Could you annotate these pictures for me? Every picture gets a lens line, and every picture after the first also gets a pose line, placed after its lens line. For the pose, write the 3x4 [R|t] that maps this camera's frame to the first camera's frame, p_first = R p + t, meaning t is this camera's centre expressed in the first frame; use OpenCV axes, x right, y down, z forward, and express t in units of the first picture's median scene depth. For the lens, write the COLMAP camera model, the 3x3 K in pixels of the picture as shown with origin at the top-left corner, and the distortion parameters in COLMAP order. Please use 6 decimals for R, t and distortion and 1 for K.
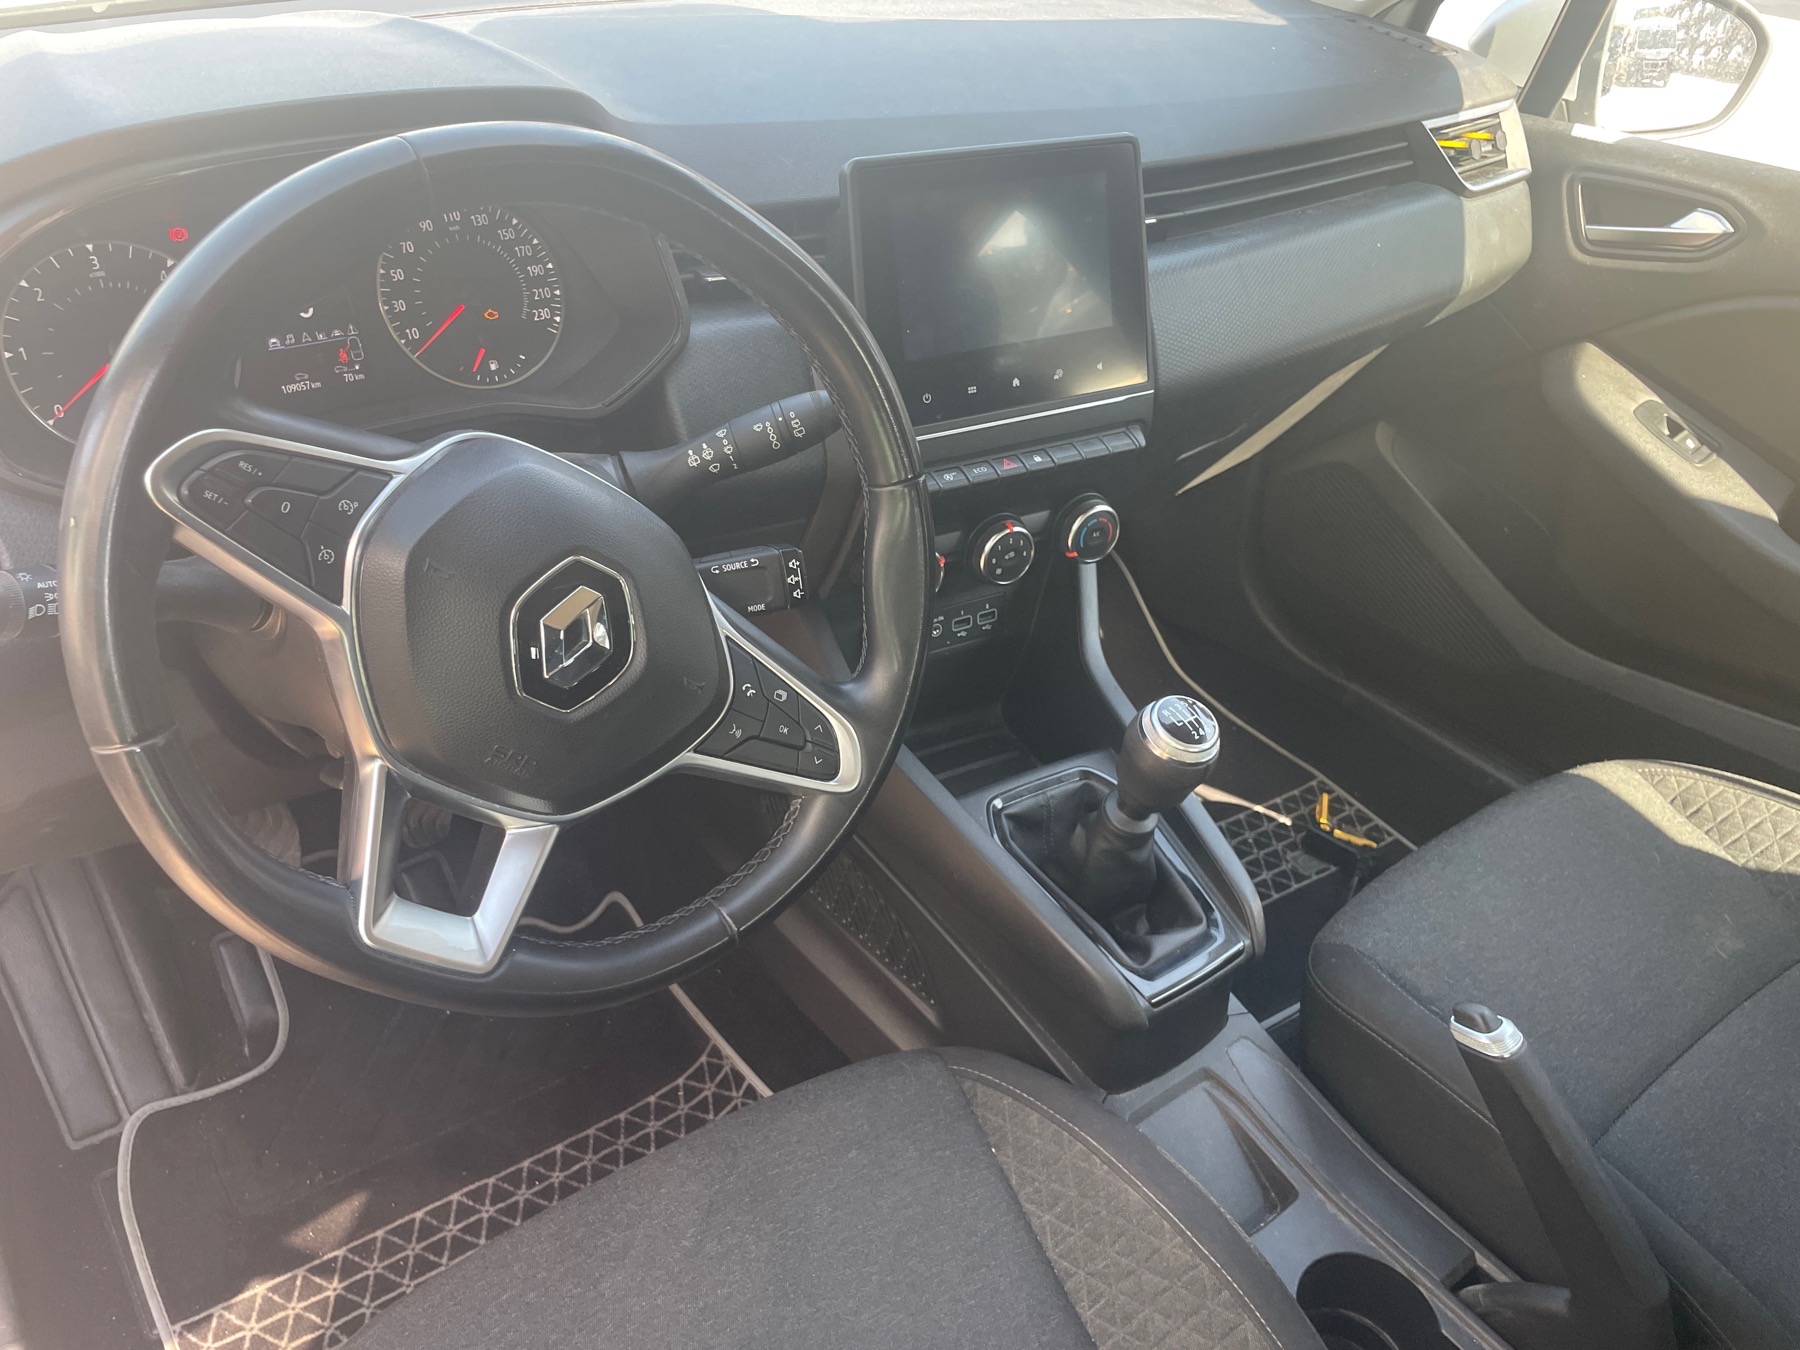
lens RADIAL K [[1371.2, 0, 874.0], [0, 1371.2, 684.1], [0, 0, 1]] dist [0.076578, -0.102250]
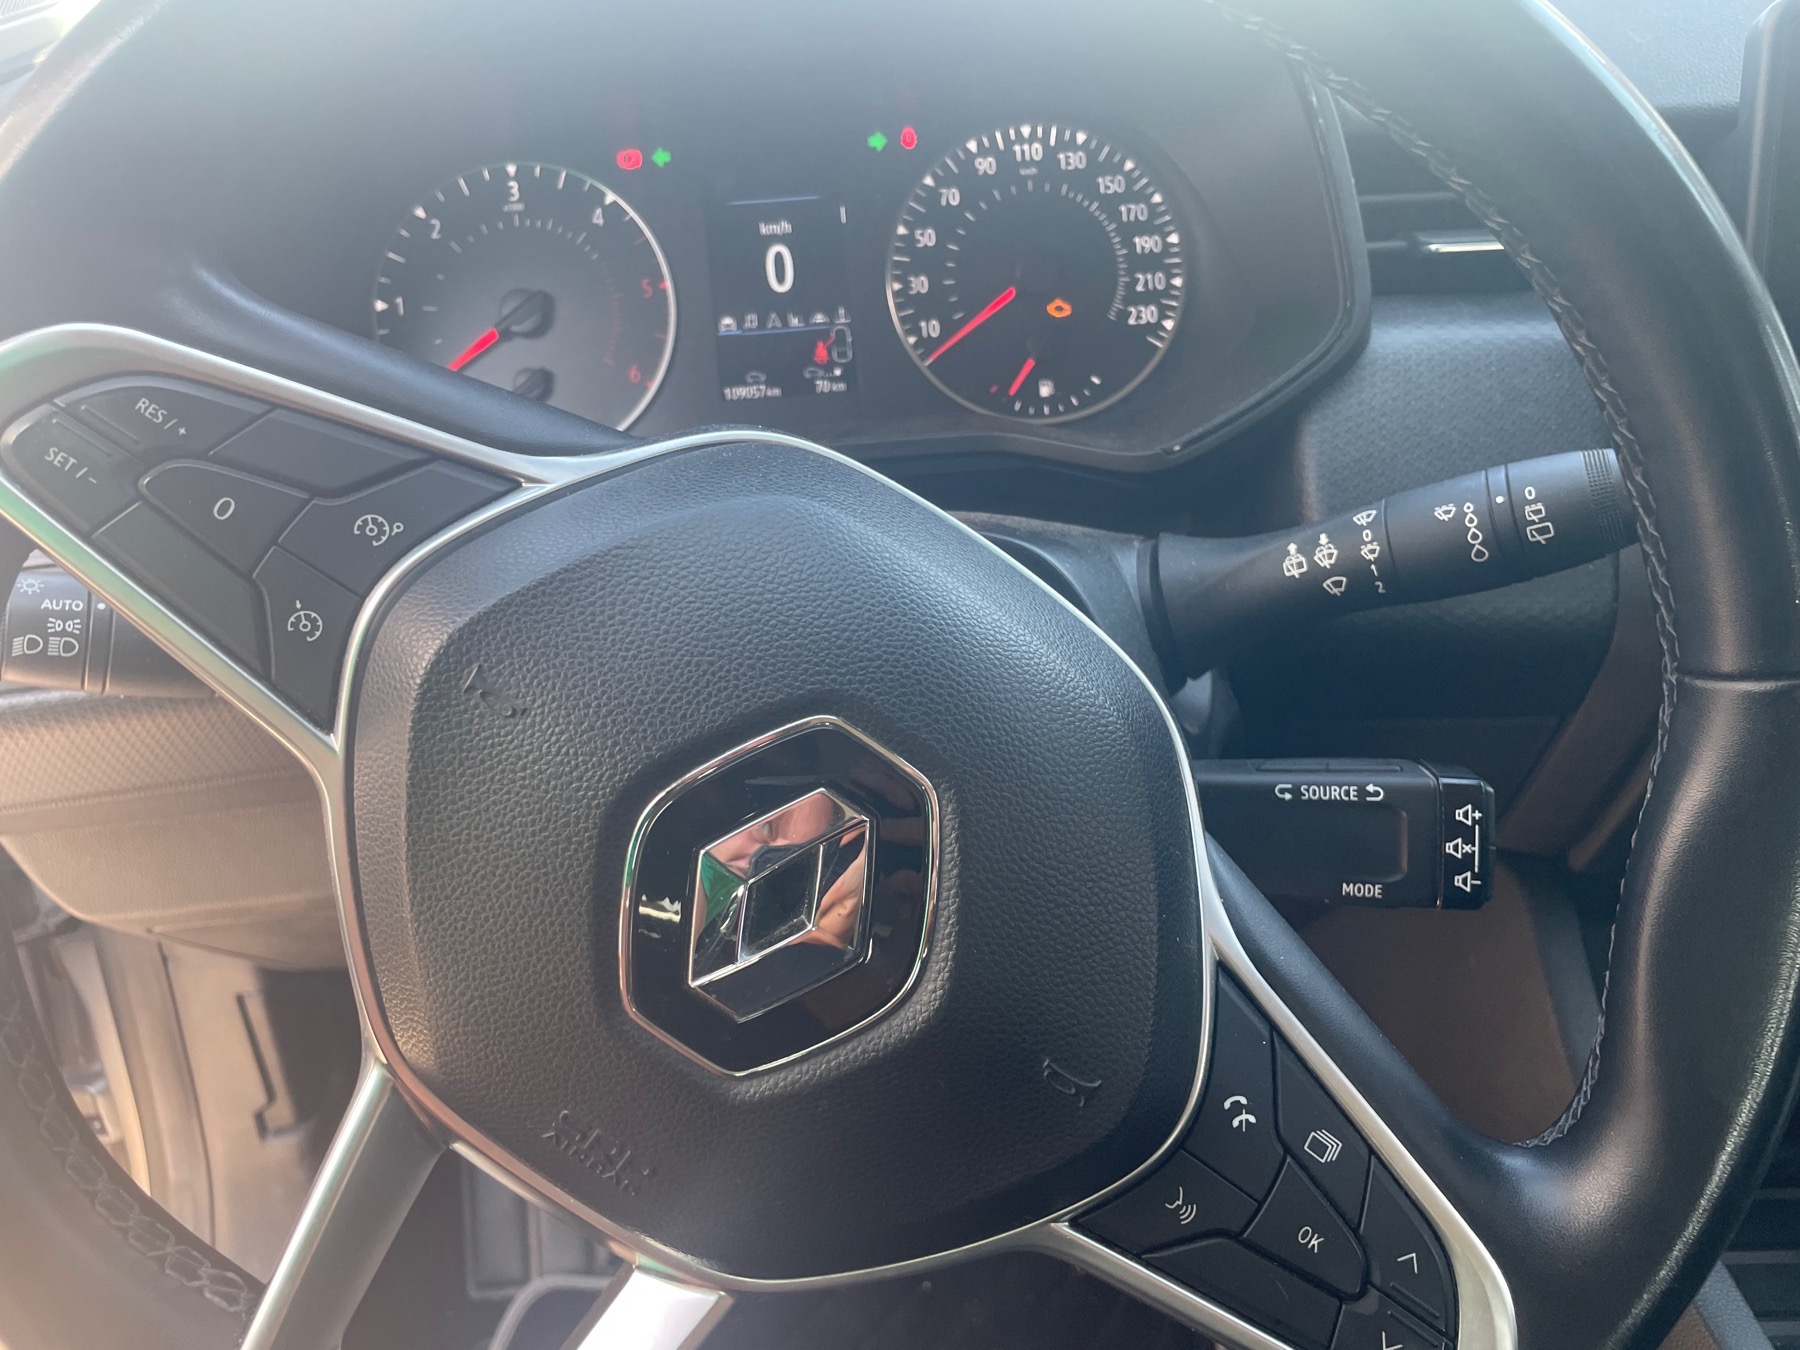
lens RADIAL K [[1371.2, 0, 885.5], [0, 1371.2, 670.4], [0, 0, 1]] dist [0.076578, -0.102250]
pose [[0.834476, 0.164978, -0.525768, 0.010351], [-0.218741, 0.974910, -0.041265, -0.057032], [0.505769, 0.149441, 0.849627, 0.397790]]
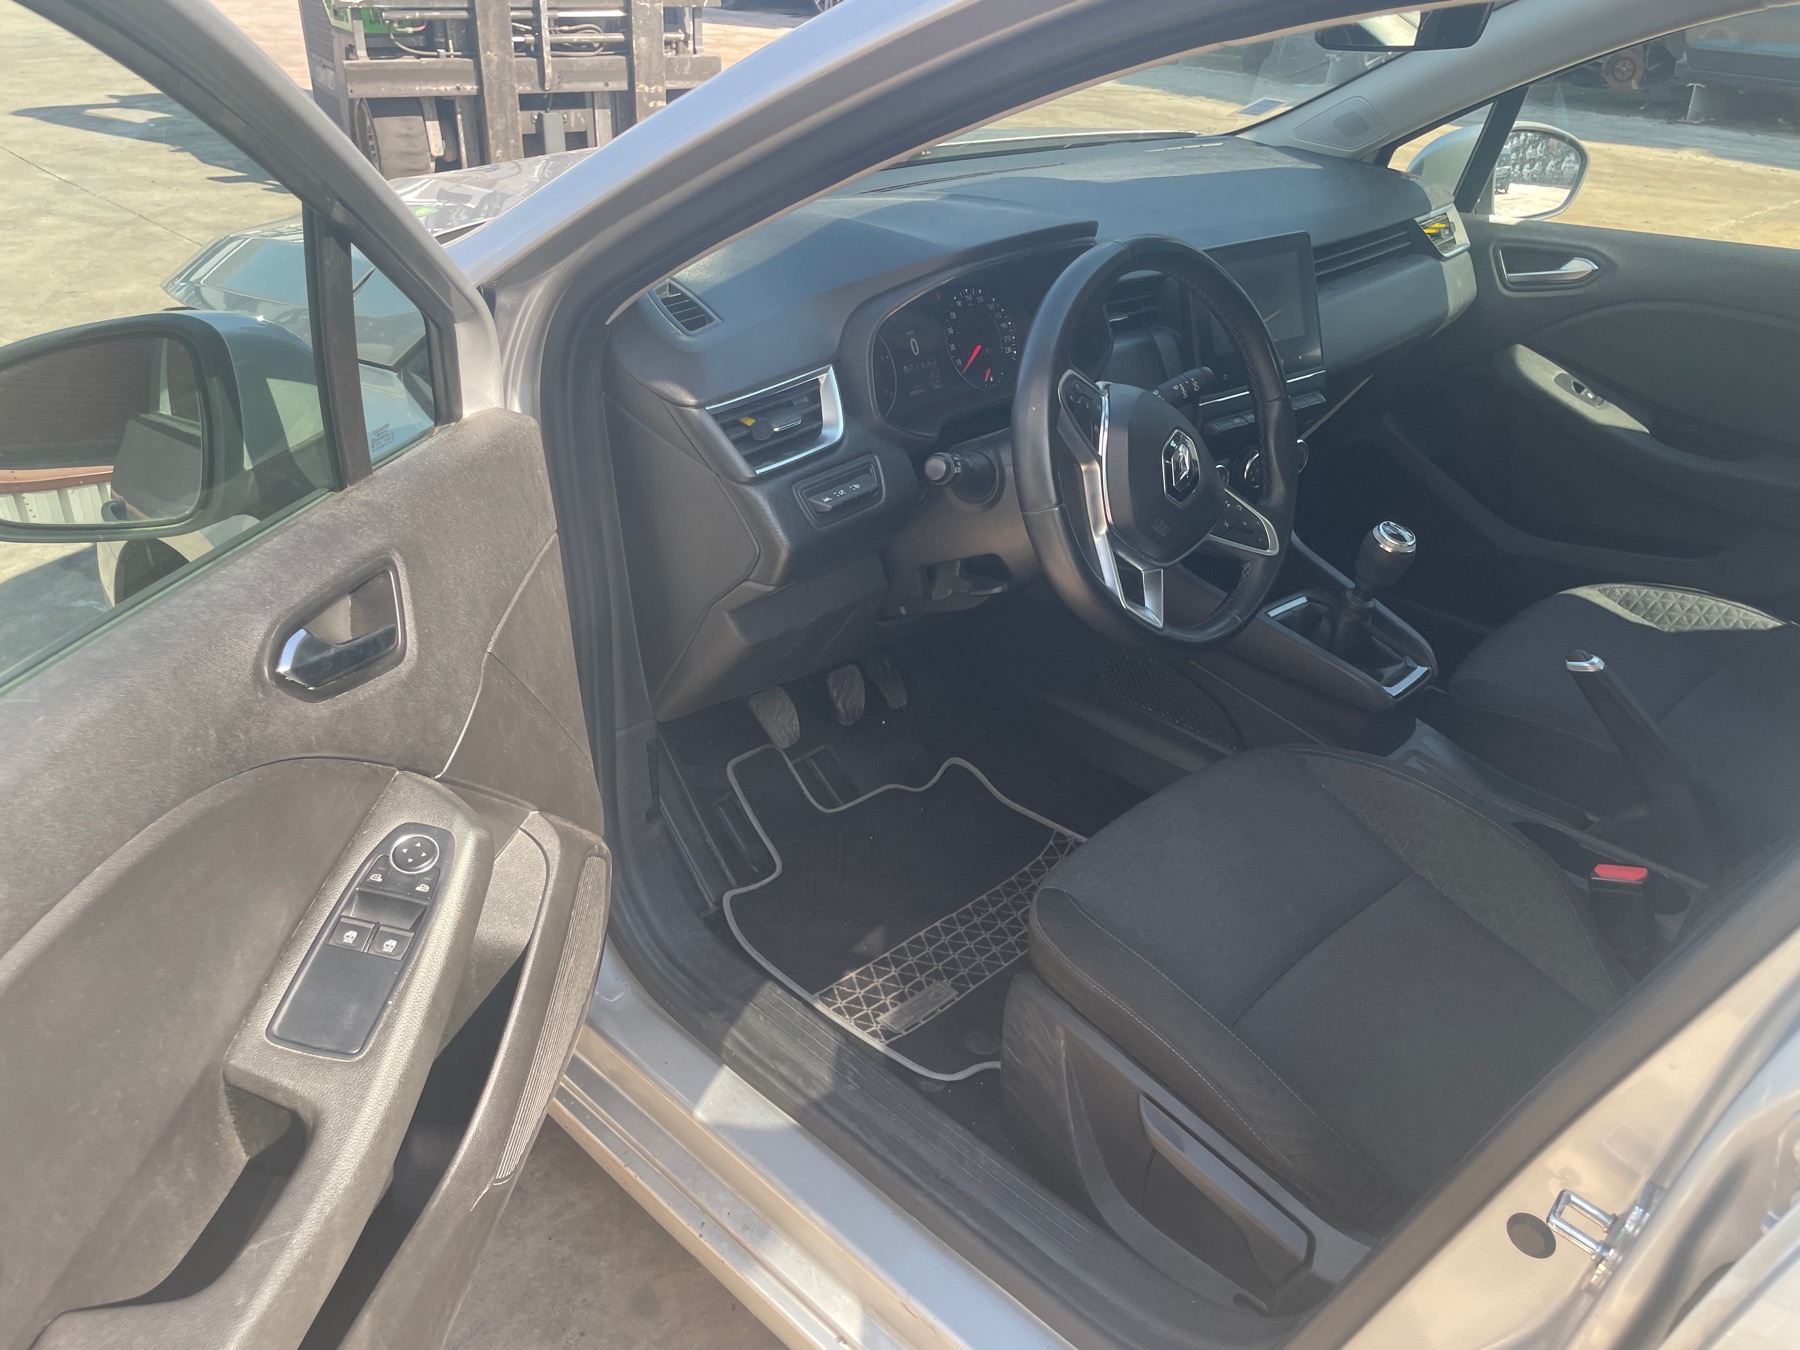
lens RADIAL K [[1371.2, 0, 897.9], [0, 1371.2, 661.3], [0, 0, 1]] dist [0.076578, -0.102250]
pose [[0.985996, -0.101927, 0.131995, -0.582017], [0.115493, 0.988306, -0.099558, 0.255673], [-0.120304, 0.113408, 0.986238, -0.605538]]
